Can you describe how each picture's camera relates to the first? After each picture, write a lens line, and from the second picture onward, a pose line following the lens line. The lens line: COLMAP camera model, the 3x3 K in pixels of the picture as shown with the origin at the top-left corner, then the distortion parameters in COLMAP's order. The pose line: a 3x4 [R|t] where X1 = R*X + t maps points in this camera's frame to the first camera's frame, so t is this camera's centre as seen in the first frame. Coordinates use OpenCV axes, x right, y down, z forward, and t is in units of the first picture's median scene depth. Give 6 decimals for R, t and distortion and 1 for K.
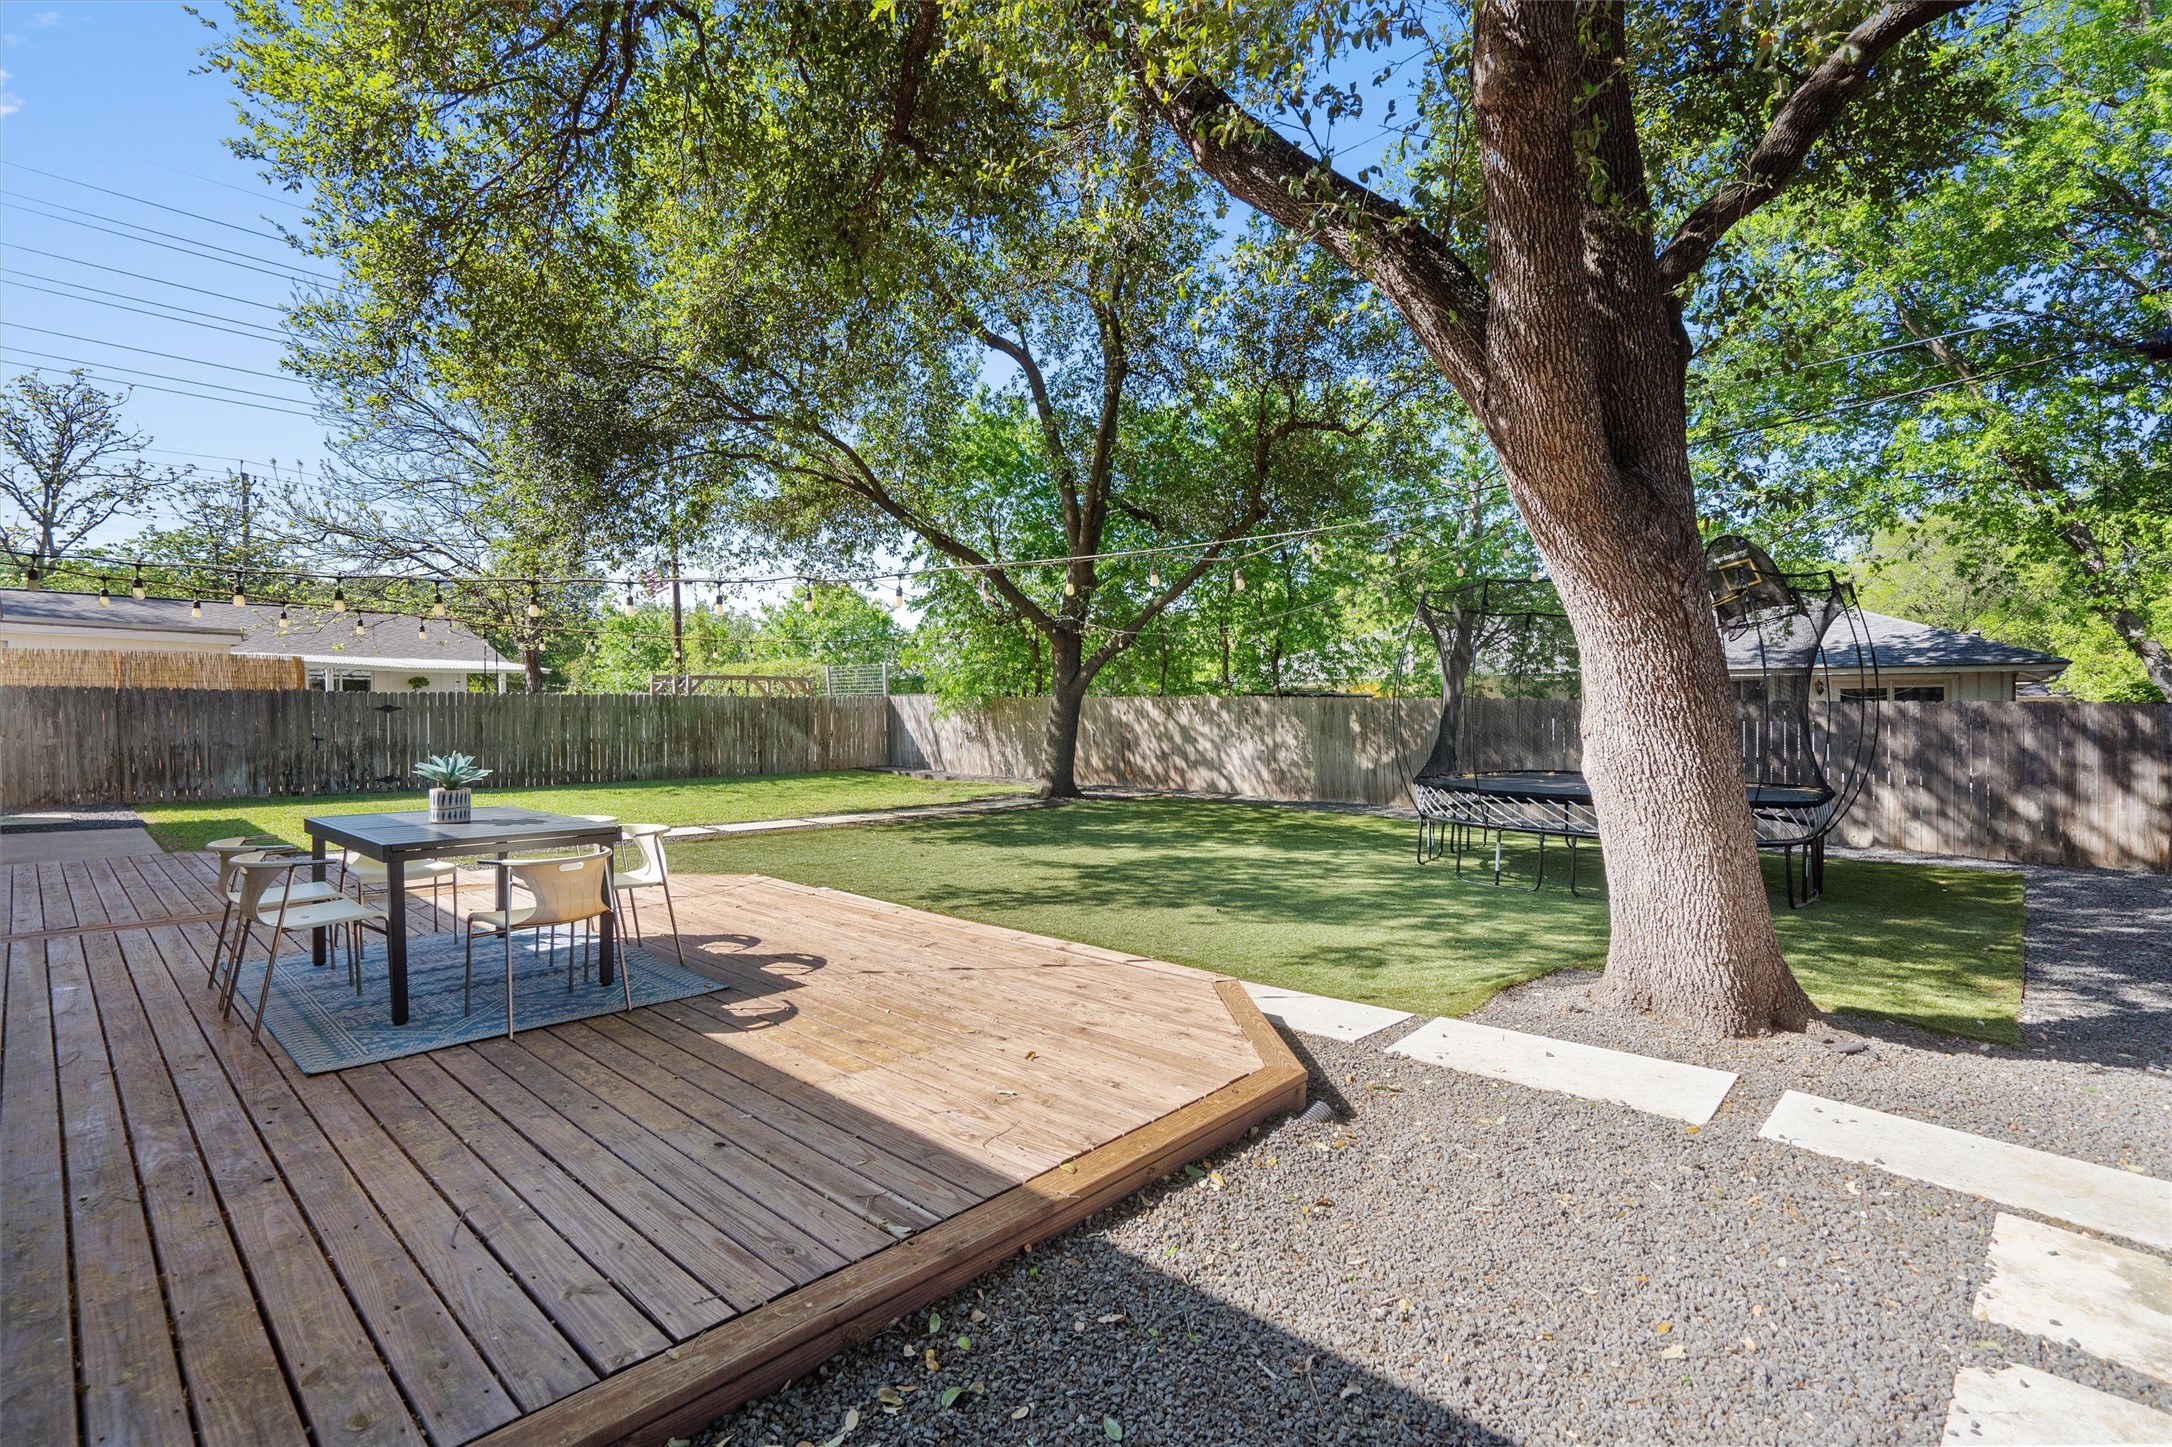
lens RADIAL K [[1014.9, 0, 1086.0], [0, 1014.9, 723.5], [0, 0, 1]] dist [-0.001361, -0.000245]
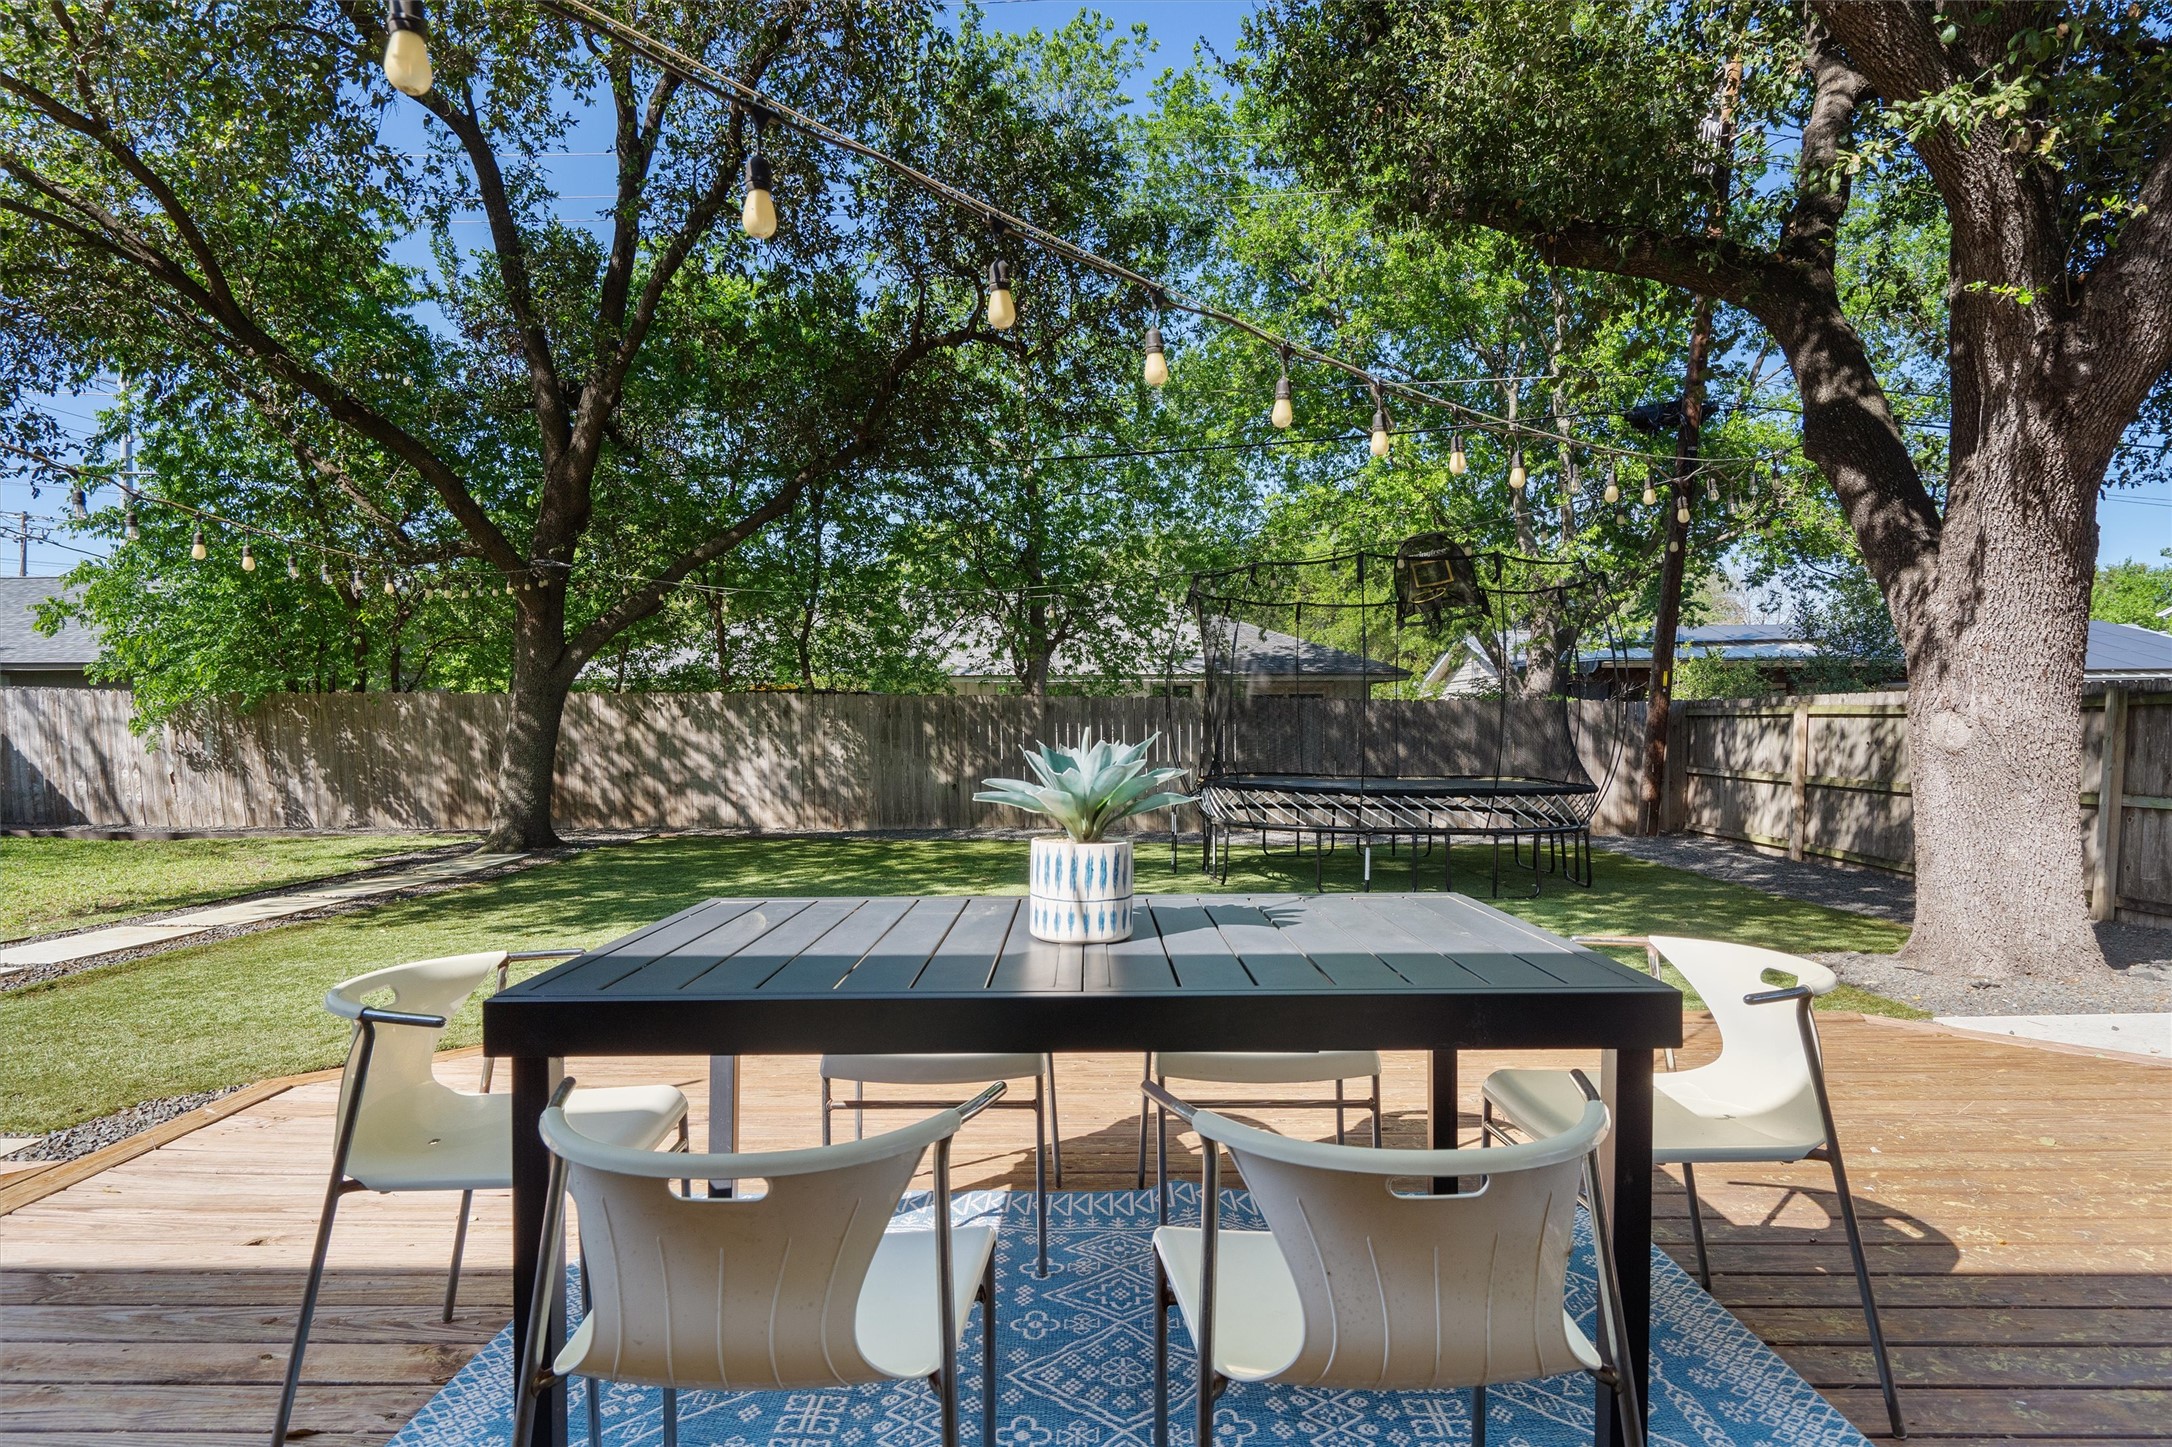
lens RADIAL K [[1192.0, 0, 1086.0], [0, 1192.0, 723.5], [0, 0, 1]] dist [0.015616, -0.000307]
pose [[0.740036, -0.004737, 0.672550, -0.248602], [0.015876, 0.999820, -0.010427, 0.008940], [-0.672379, 0.018394, 0.739978, 0.194141]]
